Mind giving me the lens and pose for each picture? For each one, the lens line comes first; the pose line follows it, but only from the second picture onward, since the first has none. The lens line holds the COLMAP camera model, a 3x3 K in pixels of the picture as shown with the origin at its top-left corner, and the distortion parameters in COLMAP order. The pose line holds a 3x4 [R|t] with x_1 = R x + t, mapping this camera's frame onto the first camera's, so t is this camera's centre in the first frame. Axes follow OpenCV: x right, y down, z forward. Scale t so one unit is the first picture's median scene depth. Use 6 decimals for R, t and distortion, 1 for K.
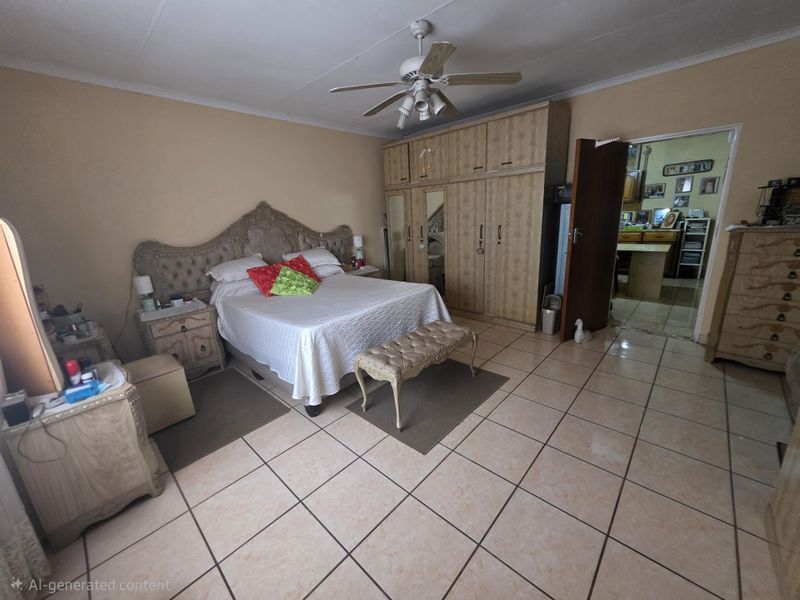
lens RADIAL K [[318.7, 0, 398.2], [0, 318.7, 296.9], [0, 0, 1]] dist [-0.000130, -0.000026]
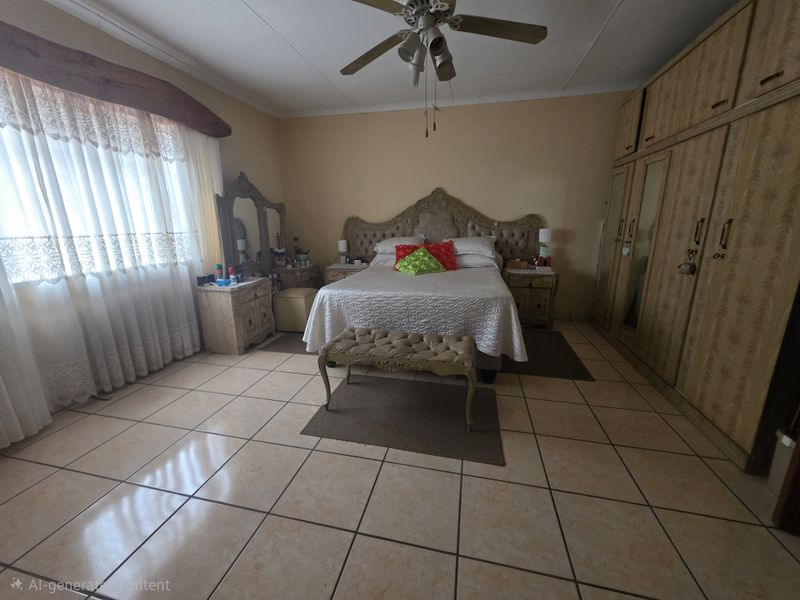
lens RADIAL K [[318.7, 0, 398.2], [0, 318.7, 296.9], [0, 0, 1]] dist [-0.000130, -0.000026]
pose [[0.495175, 0.246063, -0.833219, 0.496436], [-0.238045, 0.960778, 0.142264, -0.064112], [0.835545, 0.127898, 0.534328, 0.351133]]
